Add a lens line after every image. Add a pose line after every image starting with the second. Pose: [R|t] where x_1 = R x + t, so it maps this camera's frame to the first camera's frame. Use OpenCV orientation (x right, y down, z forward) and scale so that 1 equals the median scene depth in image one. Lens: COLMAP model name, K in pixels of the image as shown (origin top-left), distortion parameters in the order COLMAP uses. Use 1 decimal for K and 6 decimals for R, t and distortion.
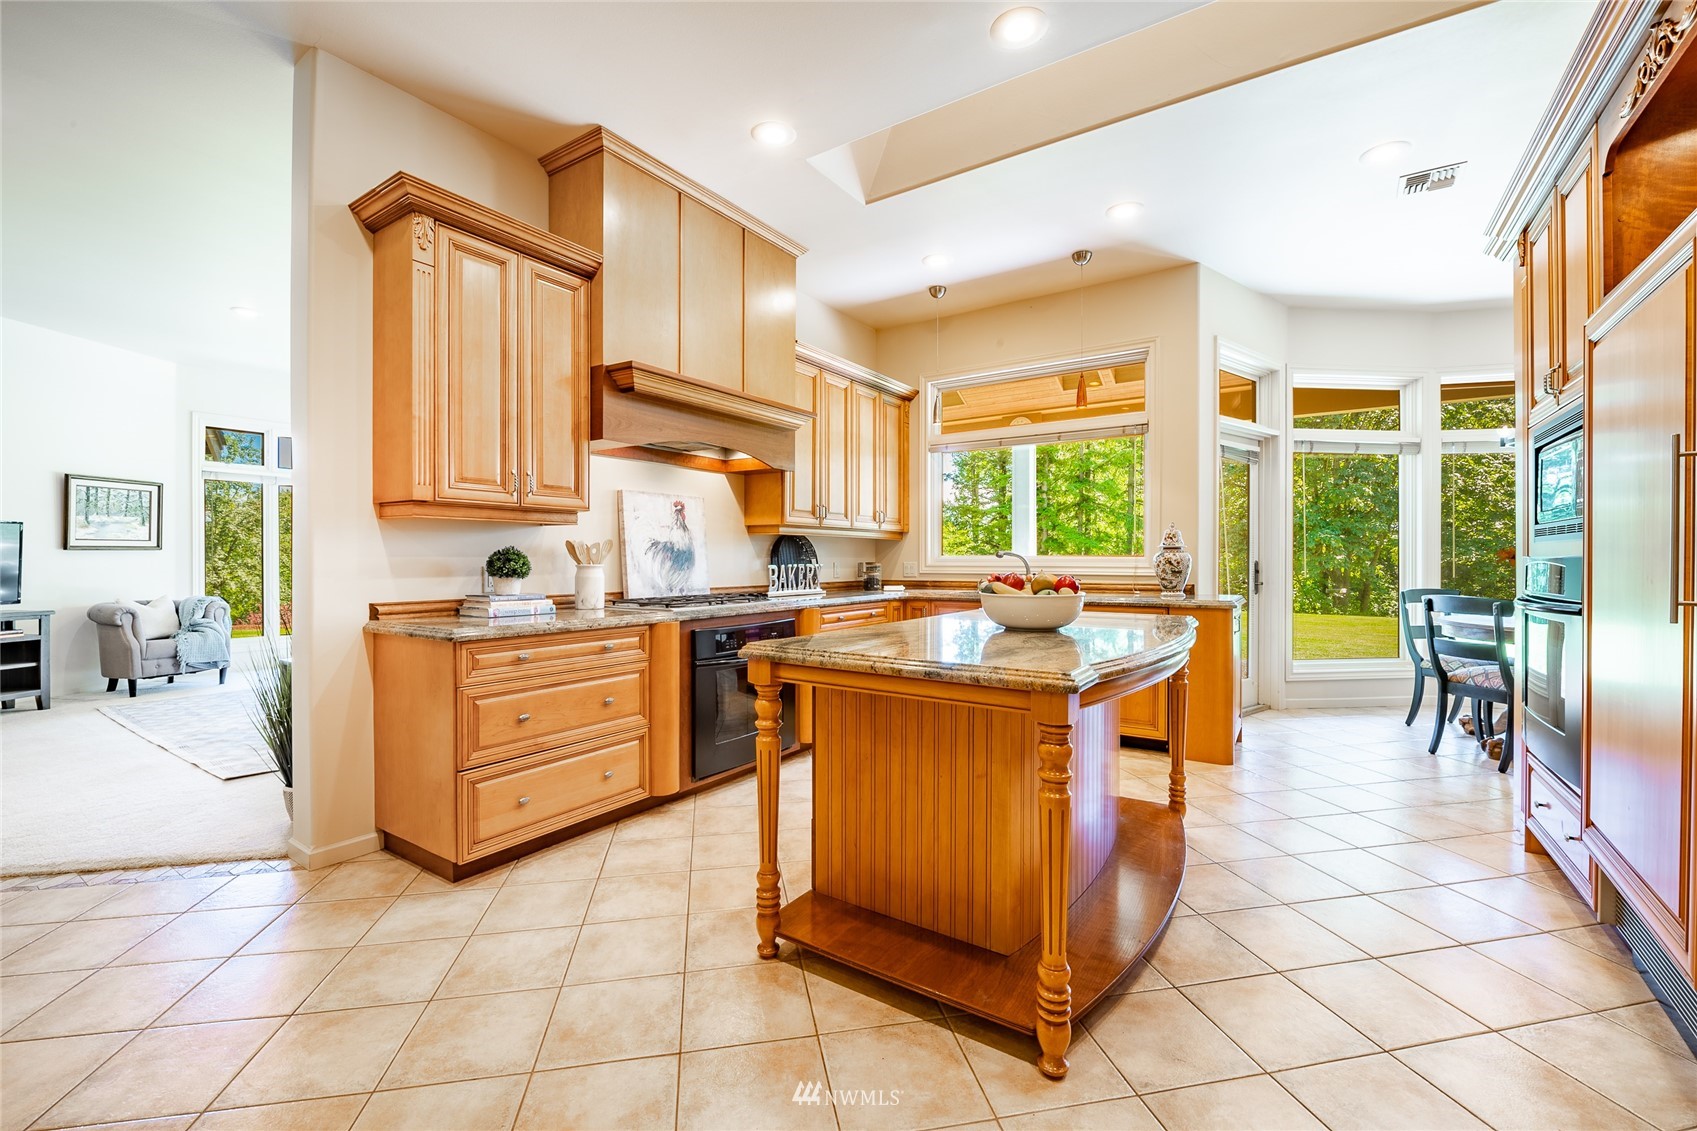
lens RADIAL K [[711.2, 0, 848.5], [0, 711.2, 565.5], [0, 0, 1]] dist [-0.001181, -0.000098]
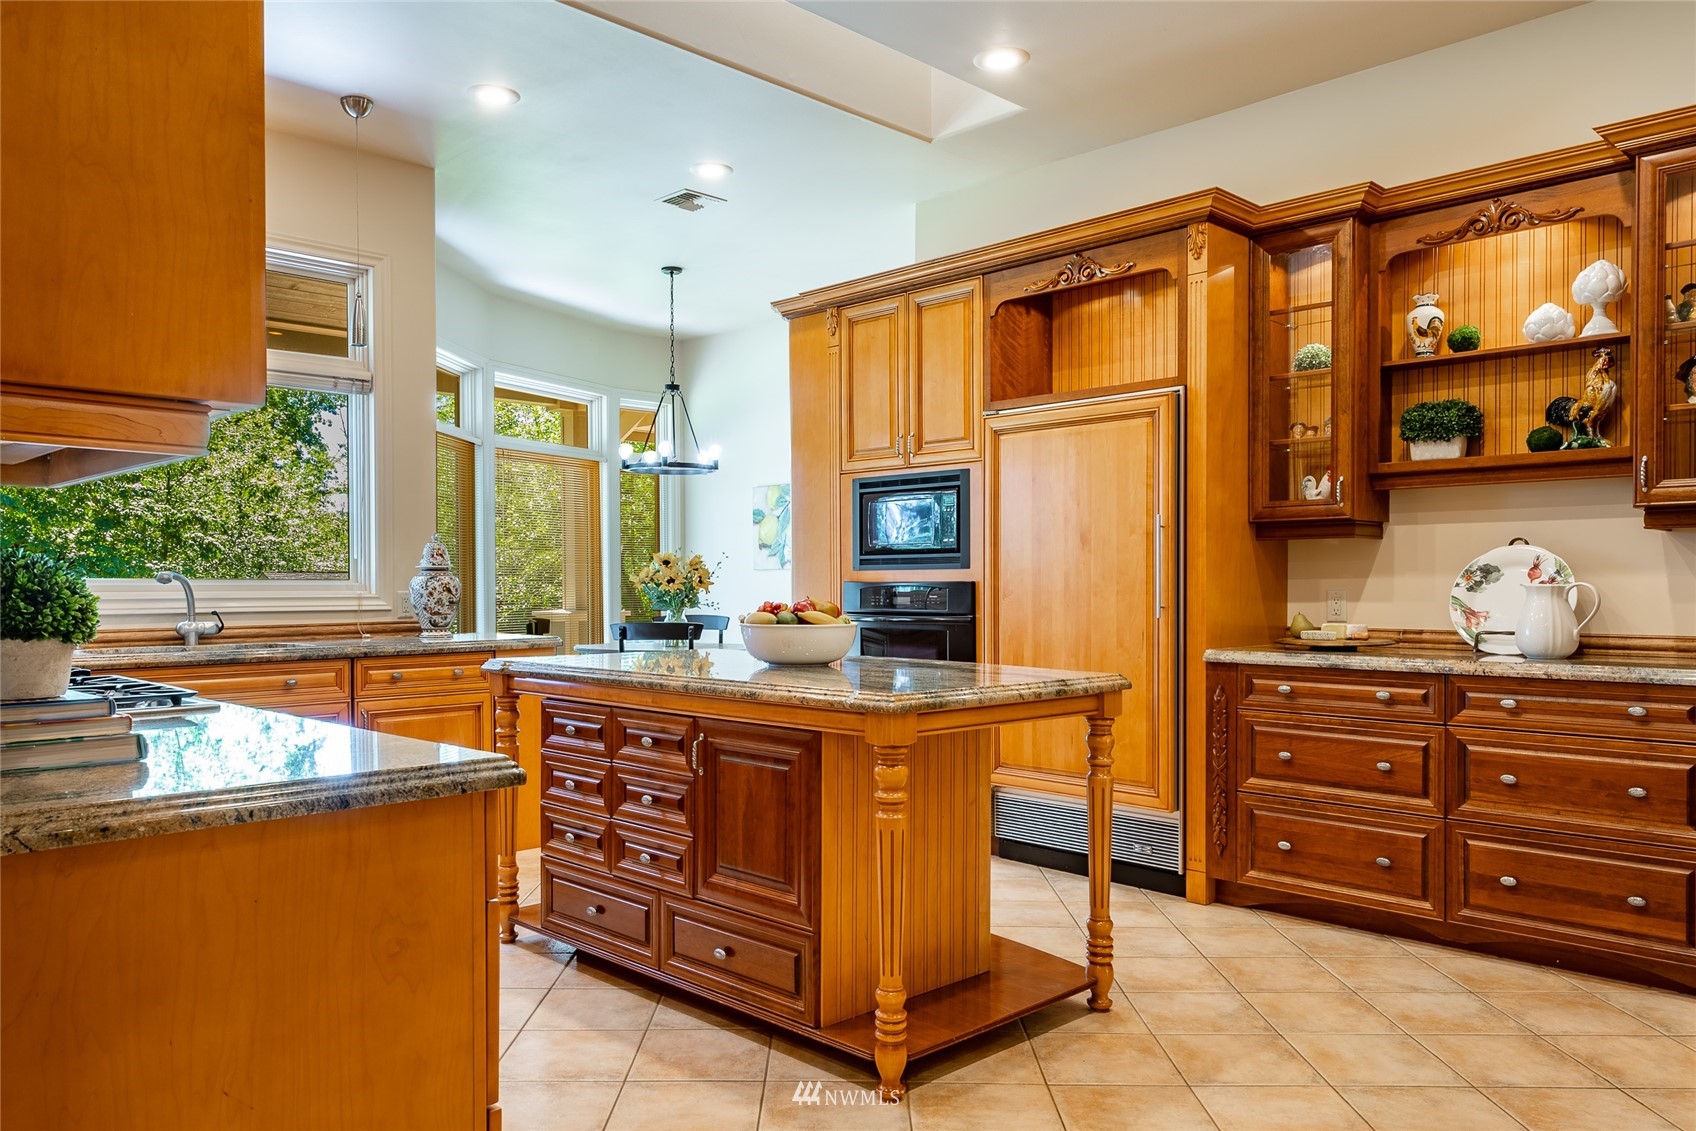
lens RADIAL K [[1221.4, 0, 847.9], [0, 1221.4, 605.6], [0, 0, 1]] dist [0.001194, 0.000028]
pose [[0.200396, -0.018228, 0.979545, -1.391493], [0.011736, 0.999800, 0.016204, -0.006870], [-0.979645, 0.008249, 0.200570, 0.765970]]
